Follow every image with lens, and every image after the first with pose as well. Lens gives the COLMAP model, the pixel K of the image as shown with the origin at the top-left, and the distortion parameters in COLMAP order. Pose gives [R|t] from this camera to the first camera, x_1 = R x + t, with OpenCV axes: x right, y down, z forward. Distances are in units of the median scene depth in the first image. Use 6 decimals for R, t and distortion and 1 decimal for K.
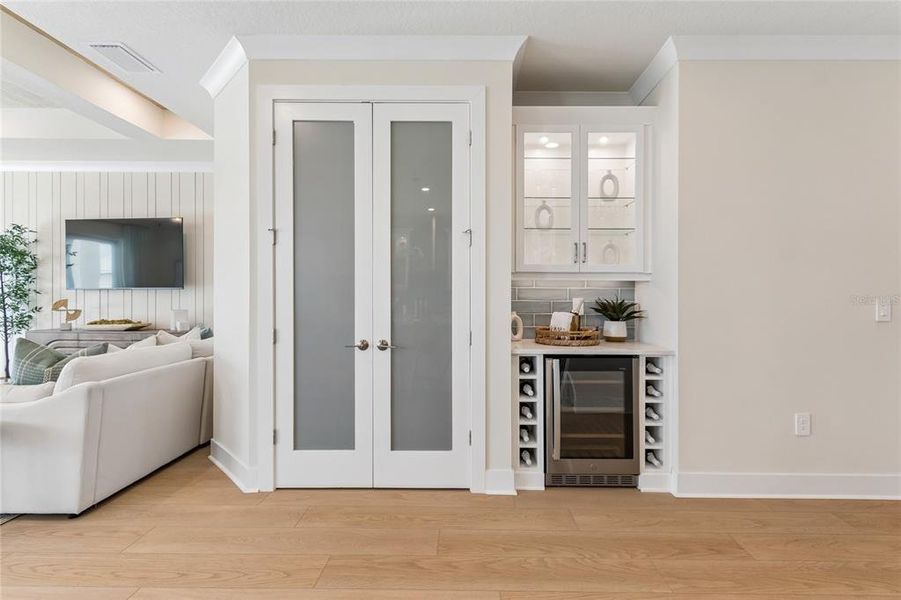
lens RADIAL K [[408.0, 0, 471.6], [0, 408.0, 300.8], [0, 0, 1]] dist [0.001848, 0.000075]
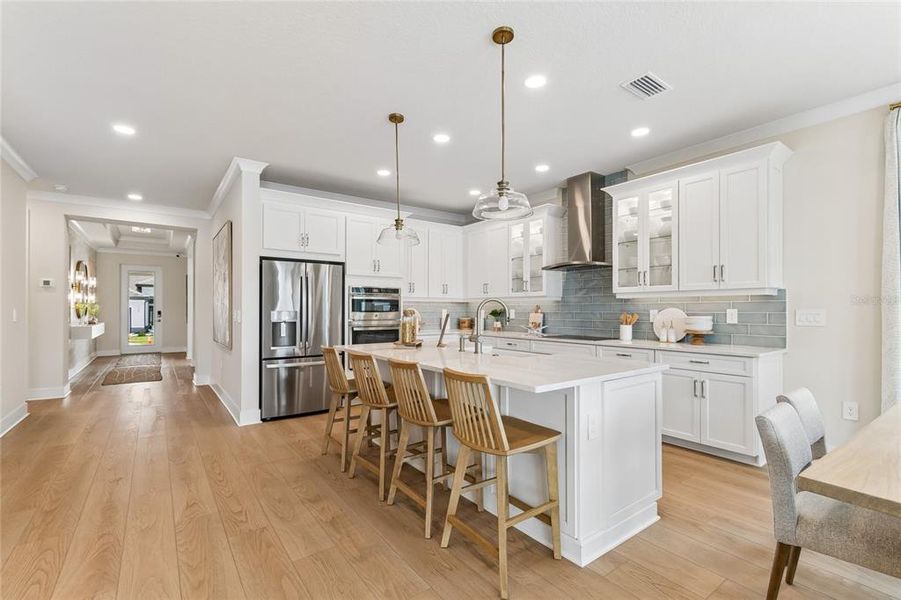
lens RADIAL K [[400.1, 0, 448.4], [0, 400.1, 305.0], [0, 0, 1]] dist [0.013904, 0.000086]
pose [[-0.593649, 0.005388, 0.804706, -1.406659], [0.001170, 0.999982, -0.005832, -0.008762], [-0.804723, -0.002521, -0.593645, 0.531667]]
